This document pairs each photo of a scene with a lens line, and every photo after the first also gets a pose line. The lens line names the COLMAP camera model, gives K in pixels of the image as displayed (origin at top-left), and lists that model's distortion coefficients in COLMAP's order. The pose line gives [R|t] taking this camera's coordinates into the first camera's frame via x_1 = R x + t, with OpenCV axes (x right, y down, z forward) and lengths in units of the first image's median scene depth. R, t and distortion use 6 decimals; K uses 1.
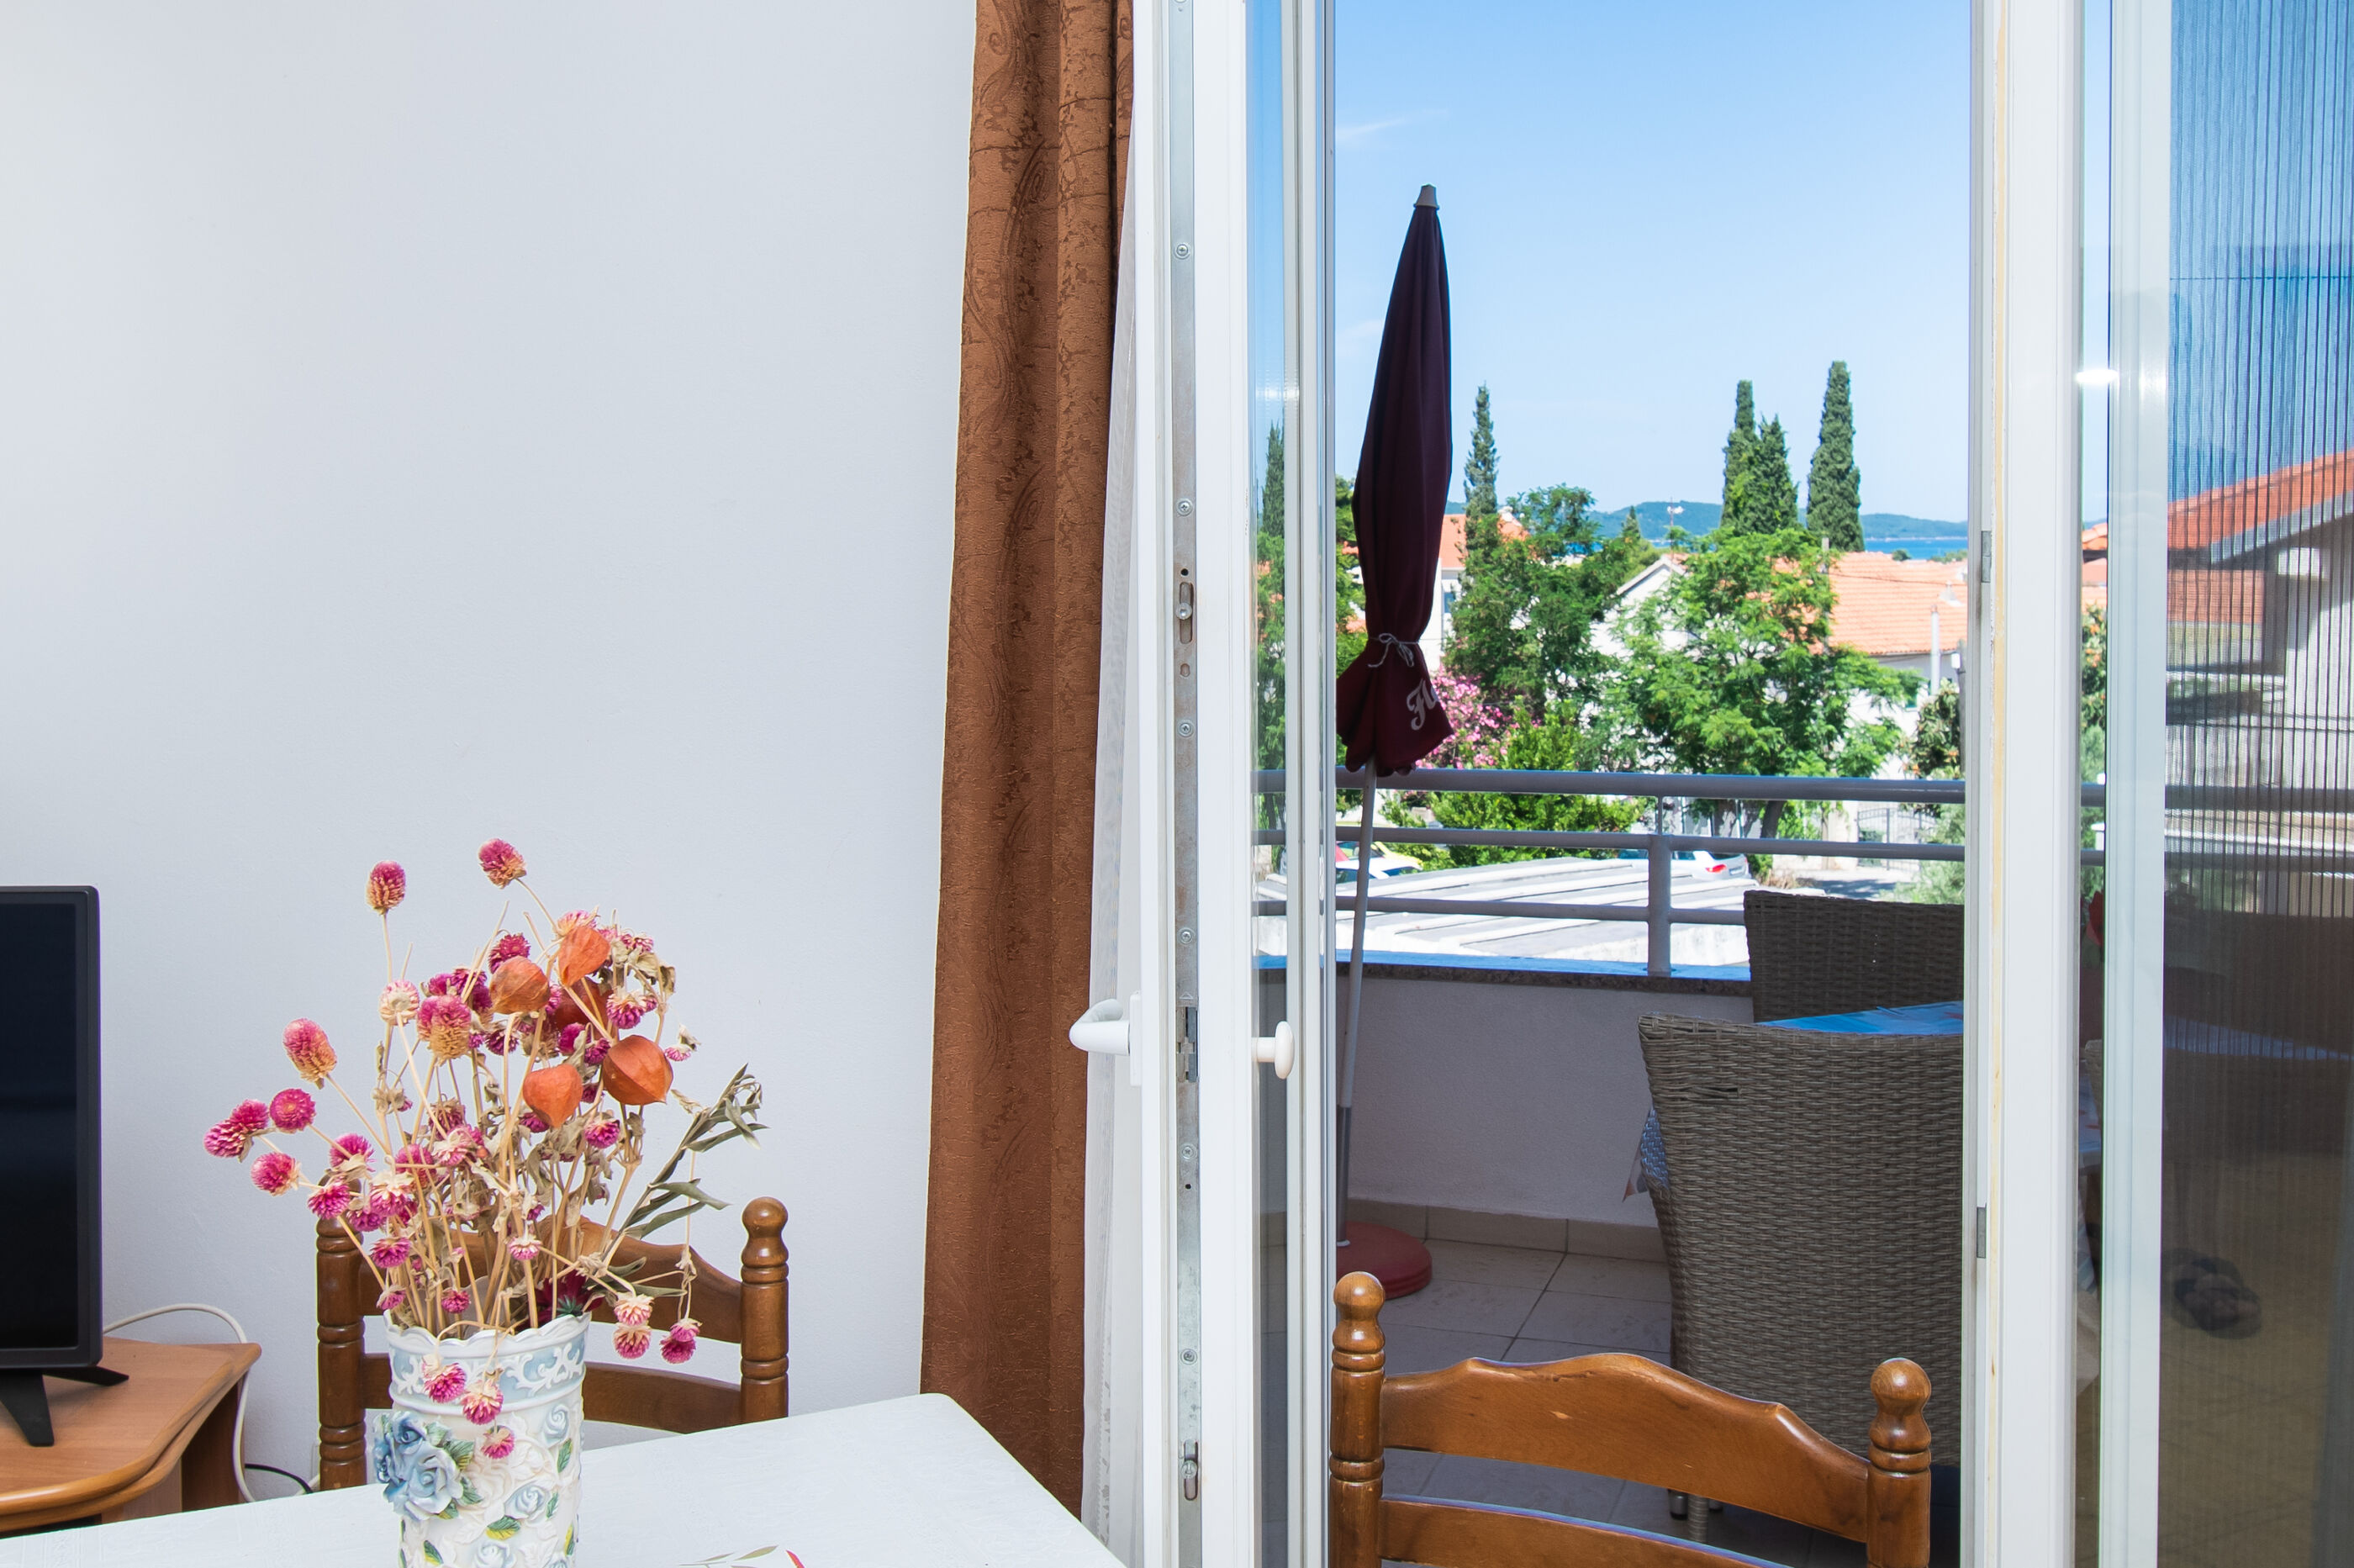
lens RADIAL K [[2385.3, 0, 1257.9], [0, 2385.3, 605.5], [0, 0, 1]] dist [-0.003305, 0.002171]
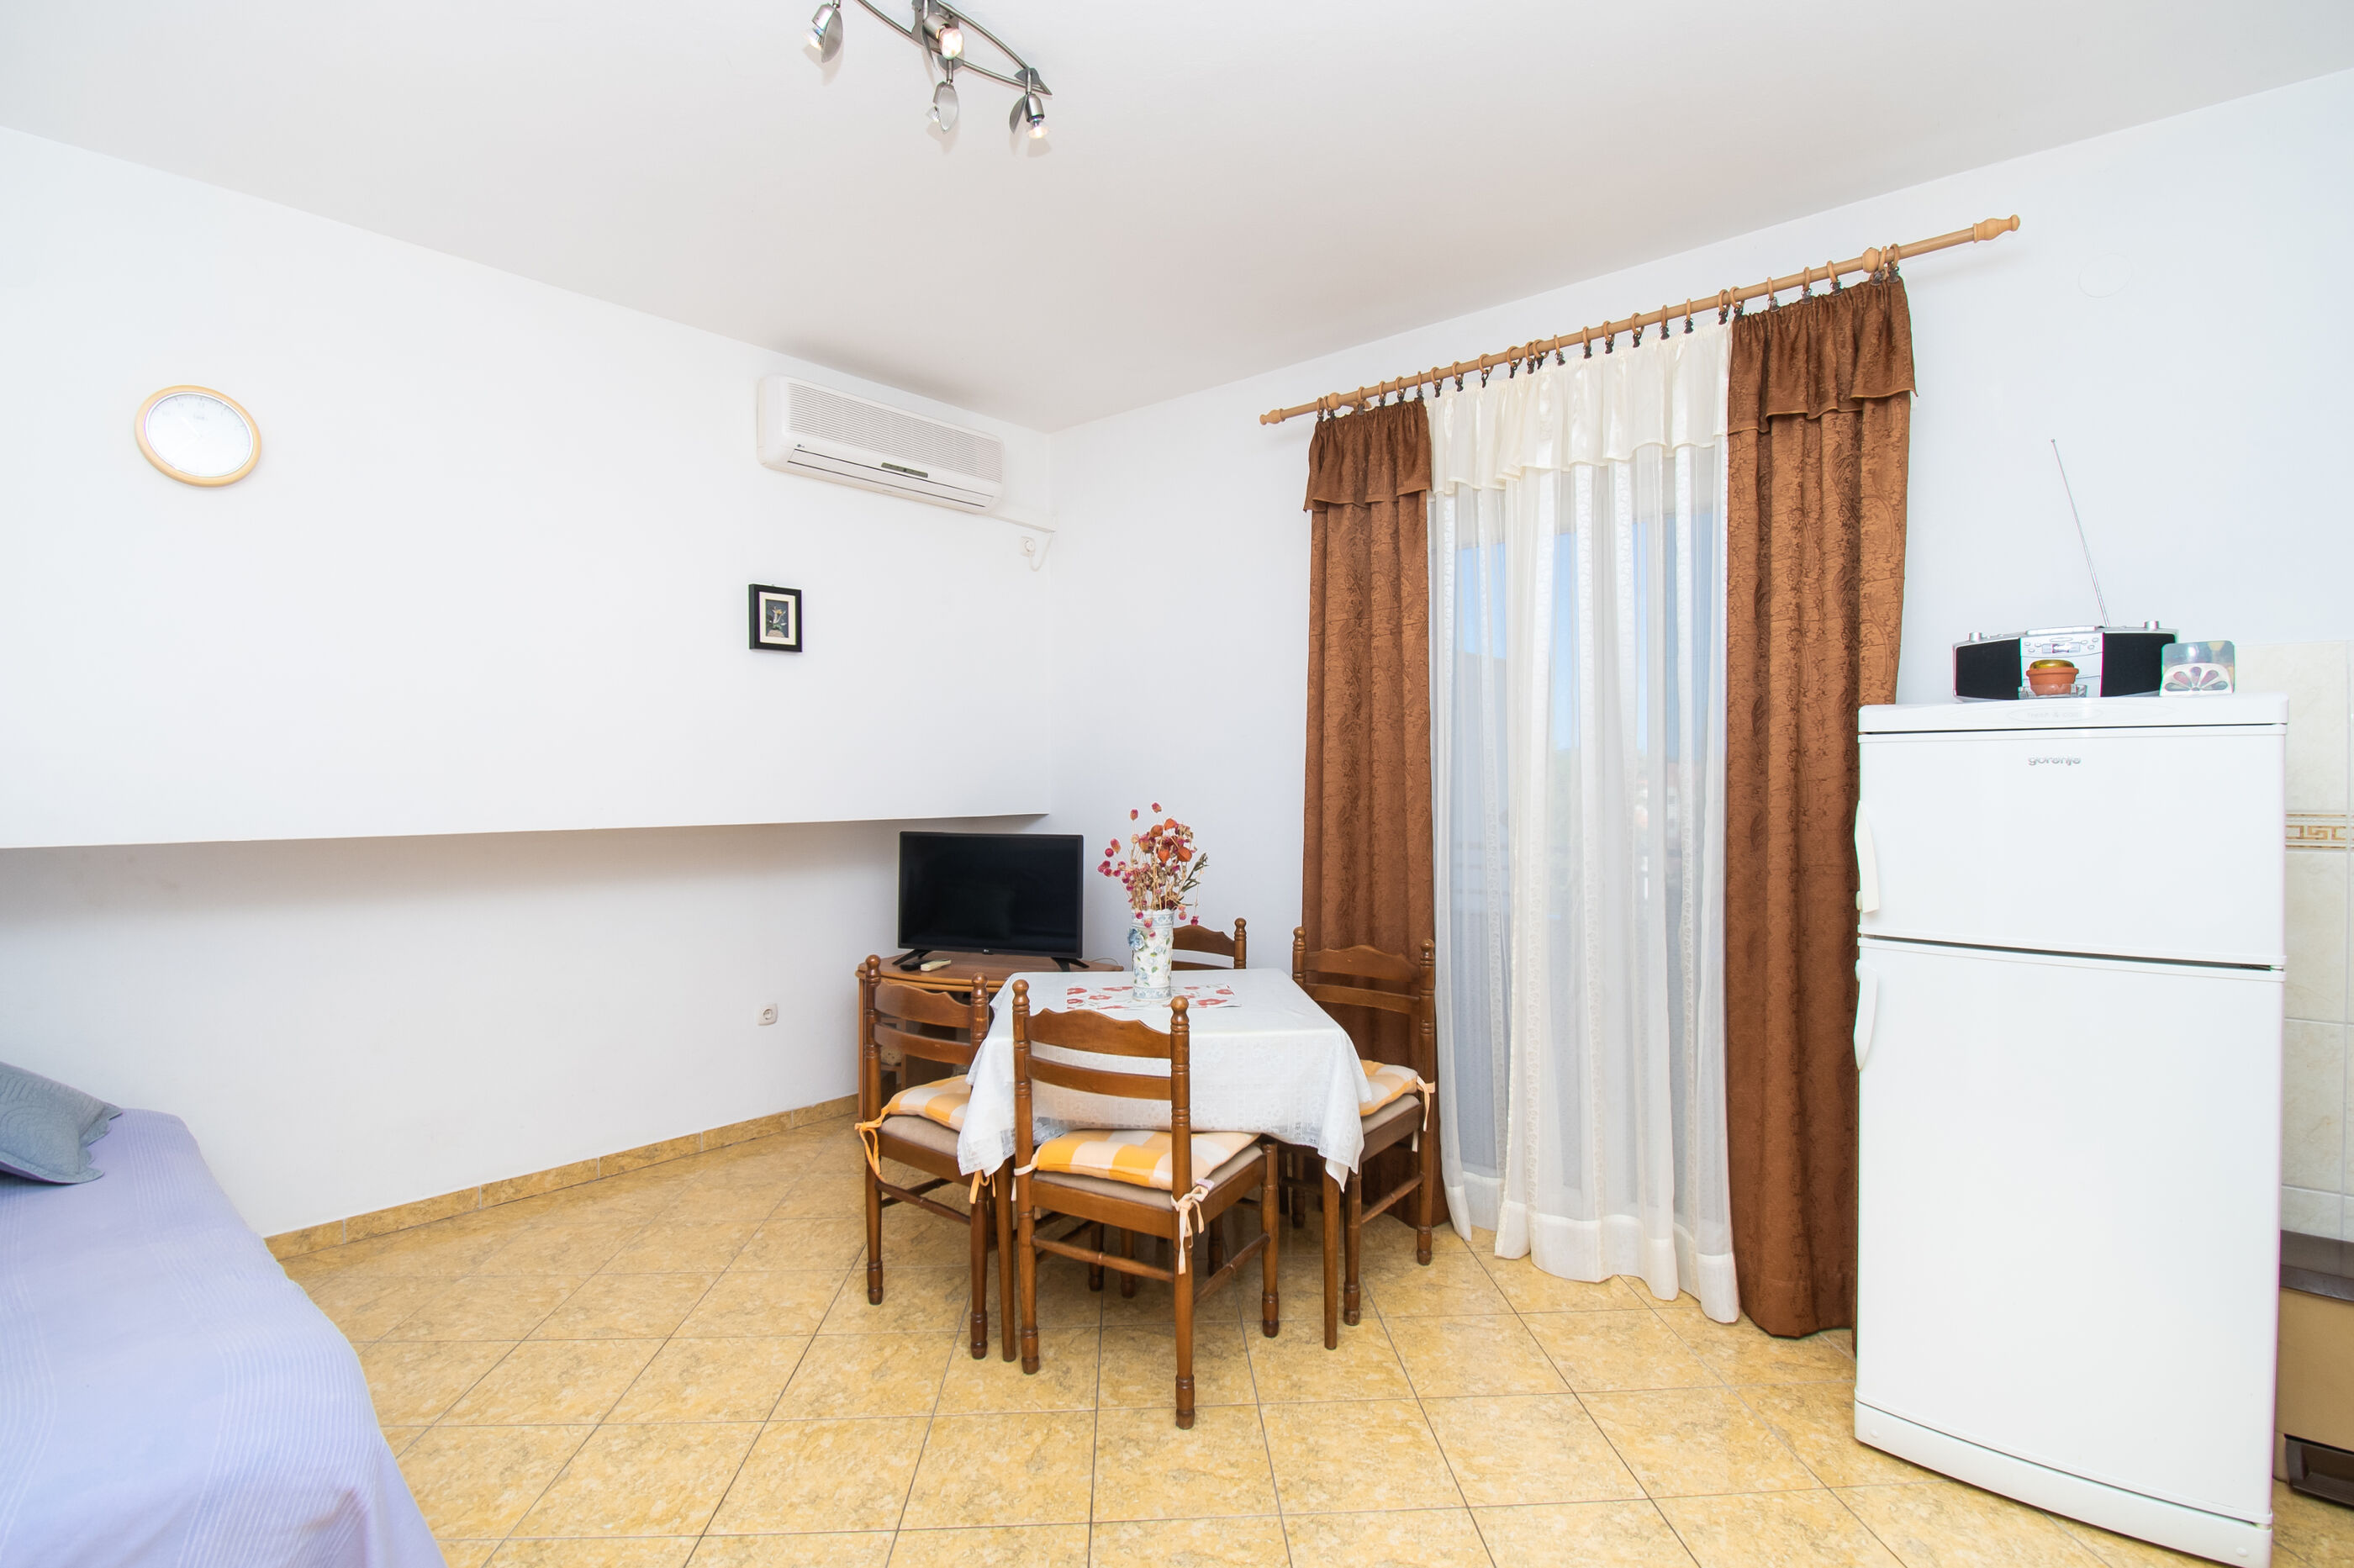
lens RADIAL K [[1054.4, 0, 1245.9], [0, 1054.4, 754.4], [0, 0, 1]] dist [0.011976, -0.024439]
pose [[0.945393, -0.009657, -0.325791, 0.486506], [-0.006954, 0.998736, -0.049783, 0.105808], [0.325859, 0.049330, 0.944130, -0.816427]]
